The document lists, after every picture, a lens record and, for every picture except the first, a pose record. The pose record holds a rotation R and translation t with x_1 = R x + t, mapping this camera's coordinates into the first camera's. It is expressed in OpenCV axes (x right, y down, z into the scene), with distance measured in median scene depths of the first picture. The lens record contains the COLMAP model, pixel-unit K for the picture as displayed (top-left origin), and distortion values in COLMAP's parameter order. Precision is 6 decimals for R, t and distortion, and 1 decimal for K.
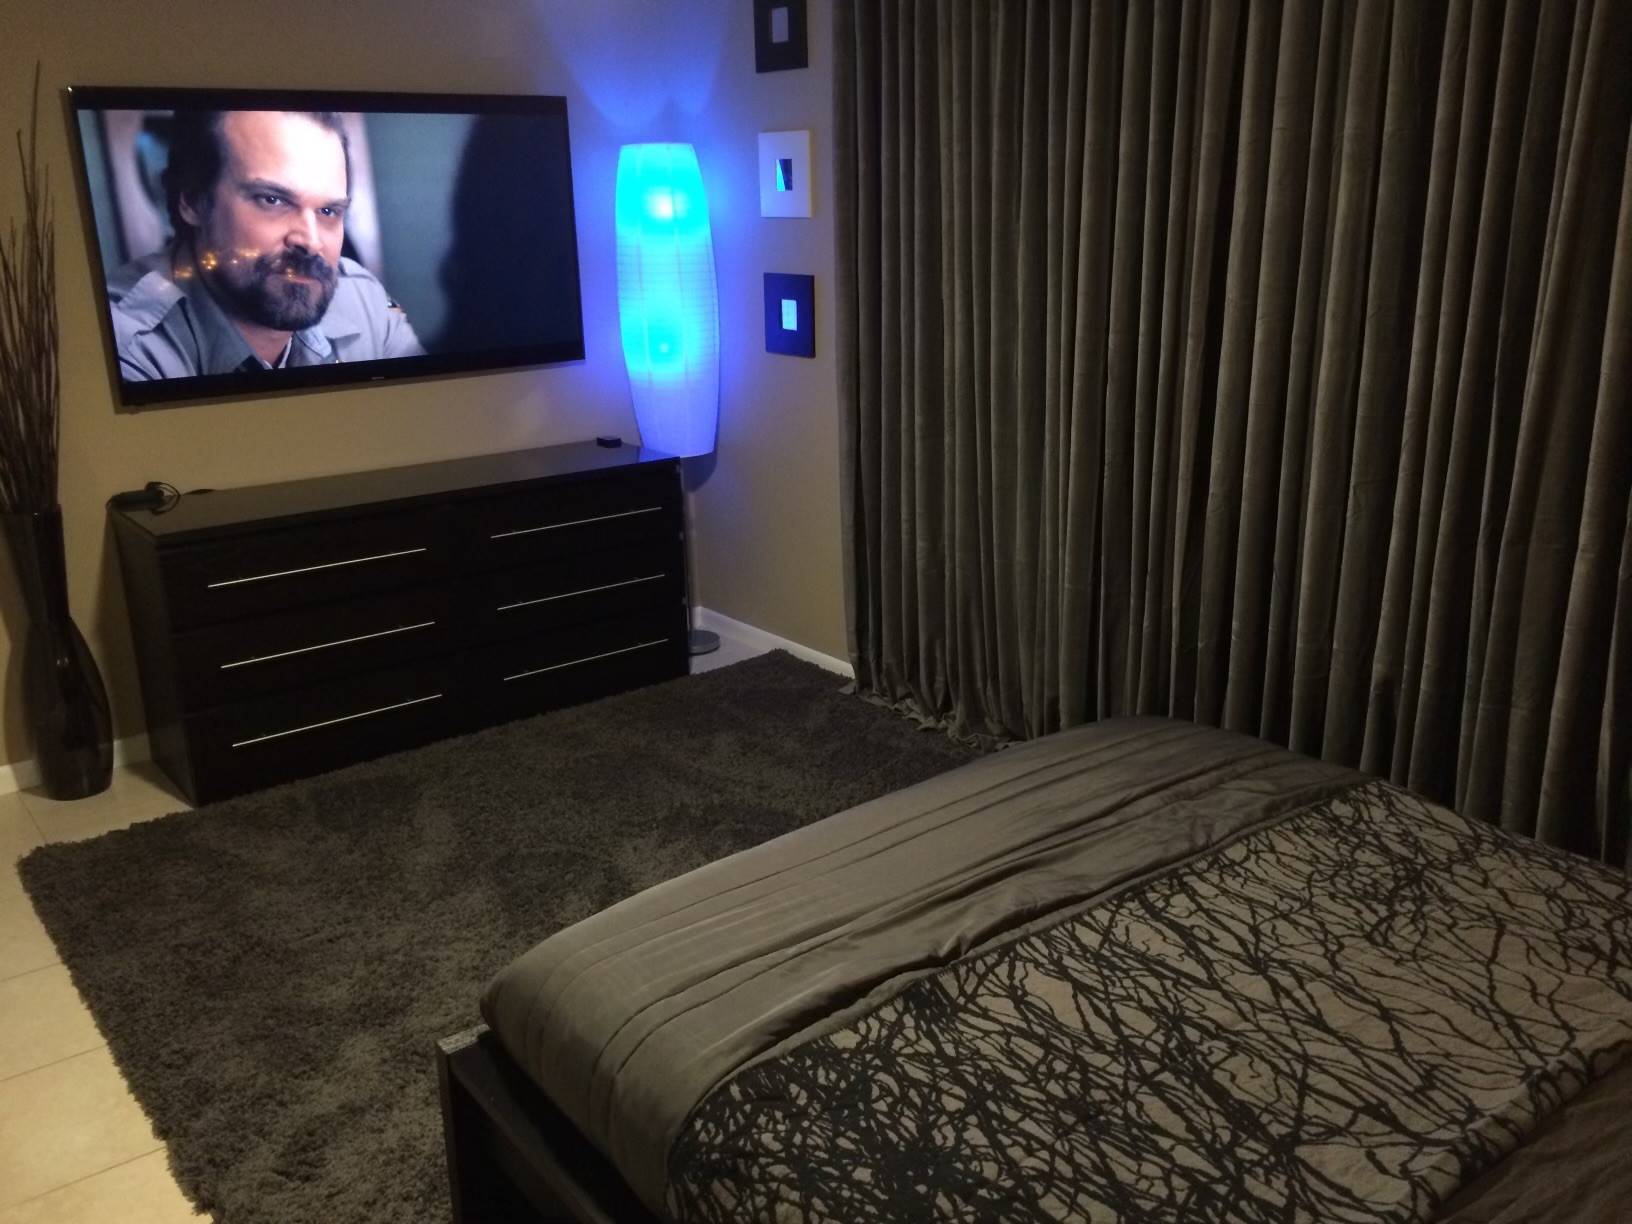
lens RADIAL K [[1378.5, 0, 822.8], [0, 1378.5, 610.1], [0, 0, 1]] dist [0.064232, -0.086455]
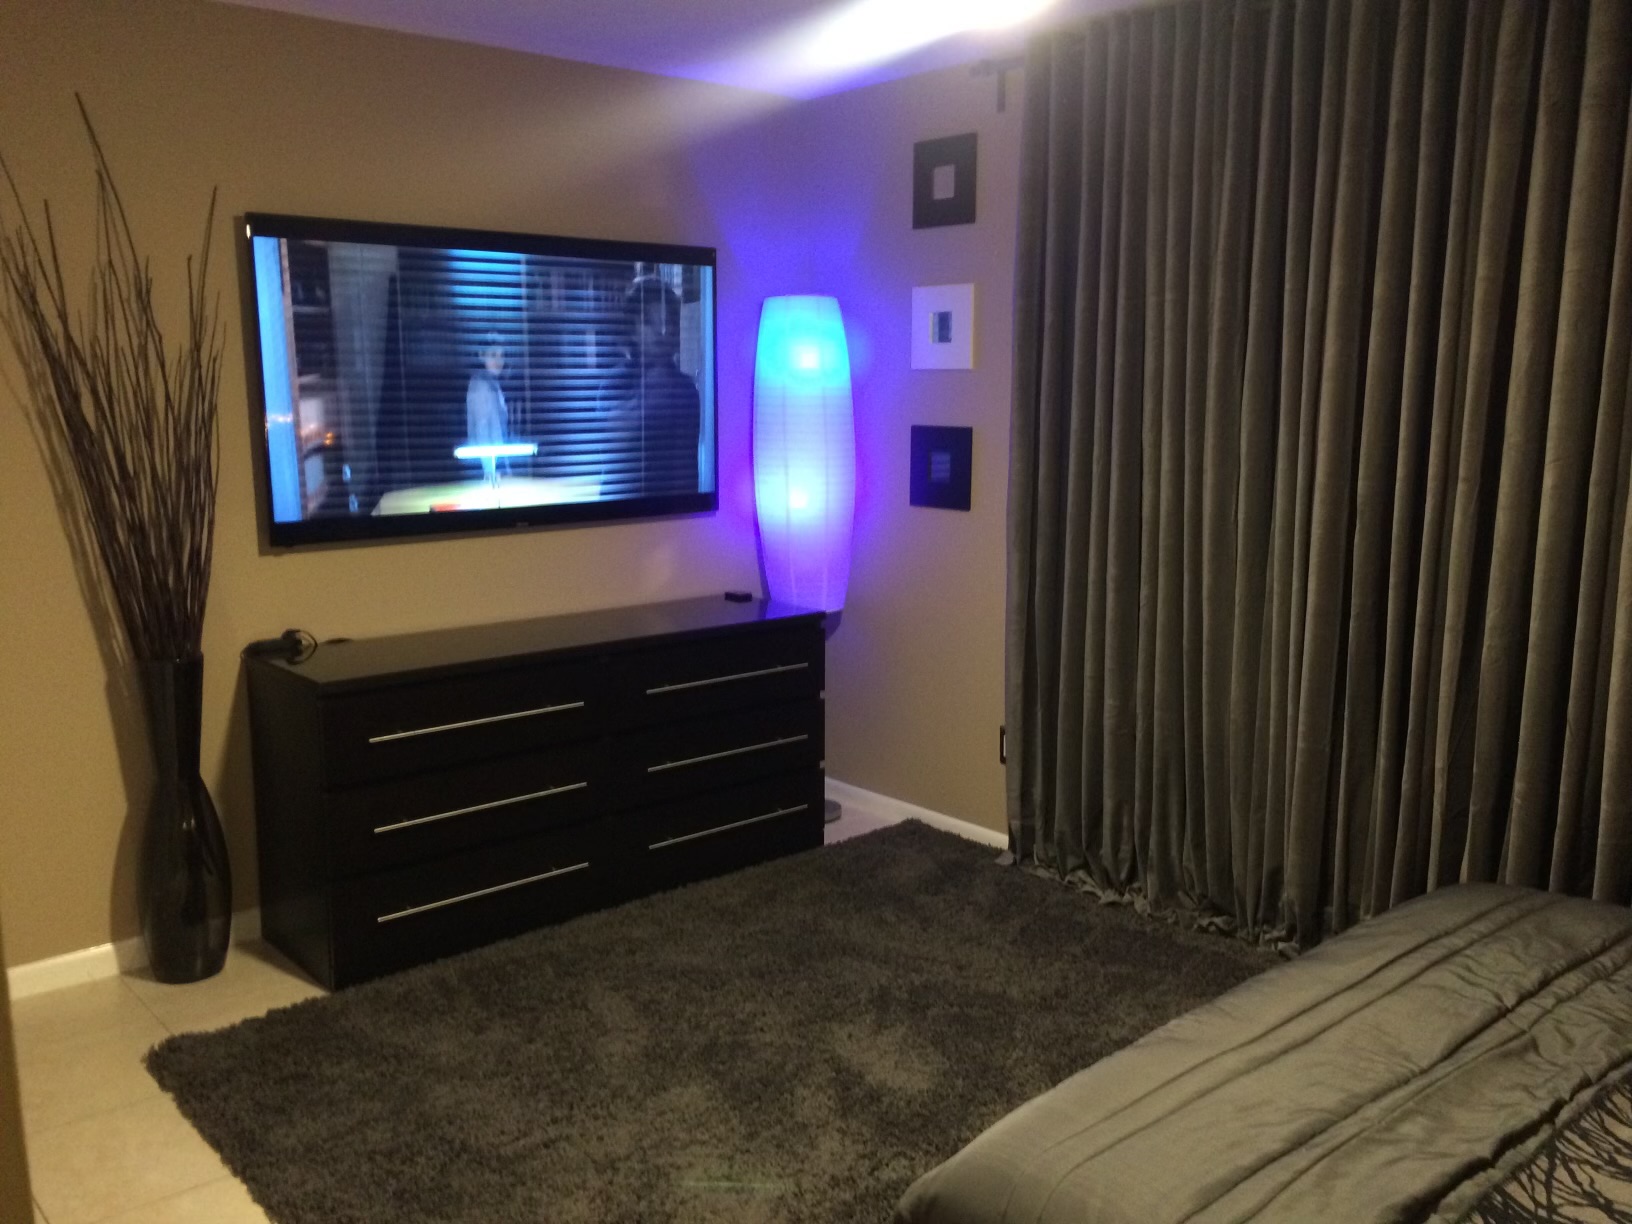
lens RADIAL K [[1378.5, 0, 807.7], [0, 1378.5, 613.2], [0, 0, 1]] dist [0.064232, -0.086455]
pose [[0.998444, 0.011474, 0.054570, -0.199594], [-0.004246, 0.991404, -0.130769, 0.017311], [-0.055602, 0.130334, 0.989910, 0.071537]]
